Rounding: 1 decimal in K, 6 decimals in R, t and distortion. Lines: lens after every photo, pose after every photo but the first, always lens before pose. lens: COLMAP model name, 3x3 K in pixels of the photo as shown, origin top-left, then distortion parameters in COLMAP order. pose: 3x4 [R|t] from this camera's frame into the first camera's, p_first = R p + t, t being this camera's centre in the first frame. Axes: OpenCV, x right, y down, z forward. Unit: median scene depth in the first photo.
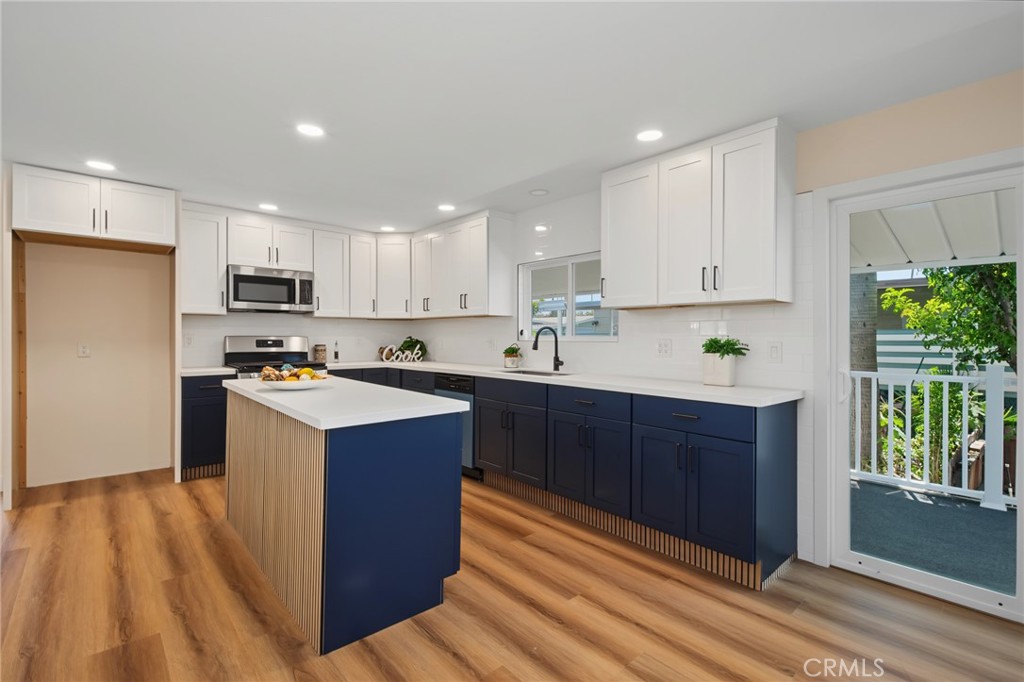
lens RADIAL K [[462.5, 0, 512.2], [0, 462.5, 335.8], [0, 0, 1]] dist [0.003728, -0.003124]
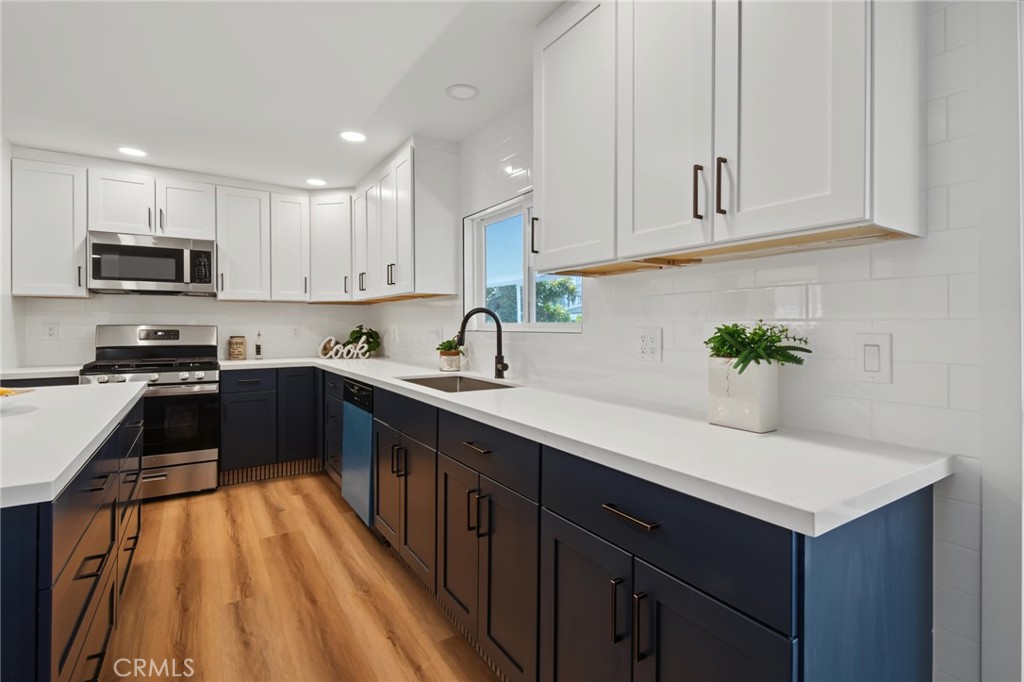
lens RADIAL K [[478.8, 0, 515.0], [0, 478.8, 326.2], [0, 0, 1]] dist [0.002209, -0.001433]
pose [[0.989381, -0.003071, -0.145314, 0.203258], [0.003453, 0.999991, 0.002376, 0.002925], [0.145305, -0.002852, 0.989383, 0.343307]]
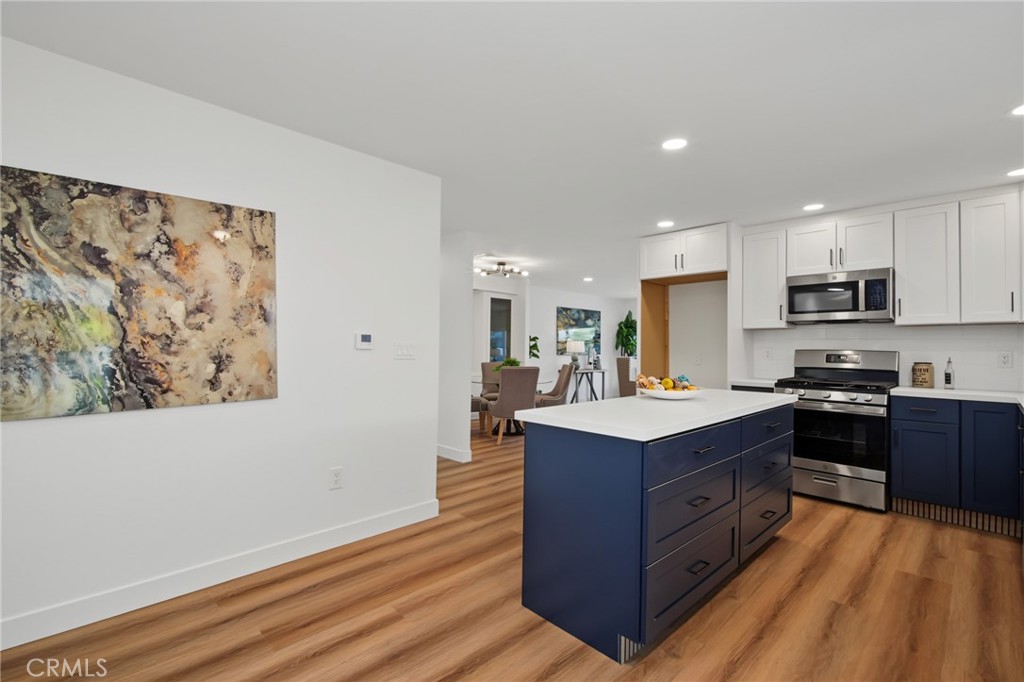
lens RADIAL K [[462.5, 0, 519.0], [0, 462.5, 342.2], [0, 0, 1]] dist [0.003728, -0.003124]
pose [[0.050334, -0.012687, -0.998652, 0.361698], [-0.009085, 0.999872, -0.013161, 0.003226], [0.998691, 0.009735, 0.050213, 0.403550]]
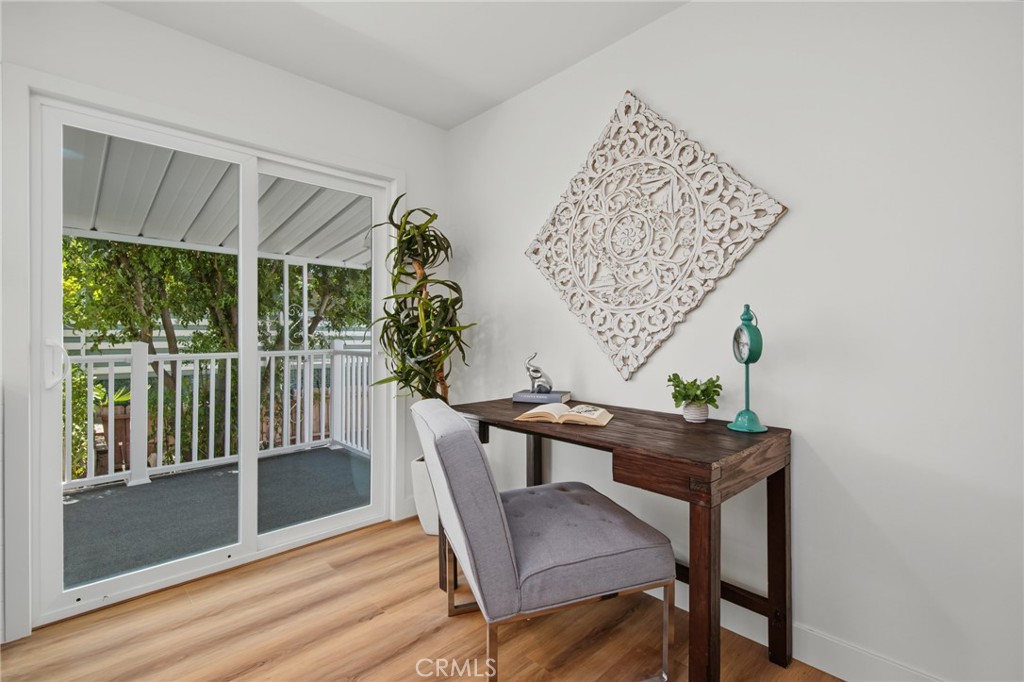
lens RADIAL K [[462.5, 0, 527.5], [0, 462.5, 336.8], [0, 0, 1]] dist [0.003728, -0.003124]
pose [[-0.060977, -0.006119, 0.998120, -0.020688], [-0.009879, 0.999936, 0.005527, 0.035210], [-0.998090, -0.009523, -0.061033, 0.204975]]
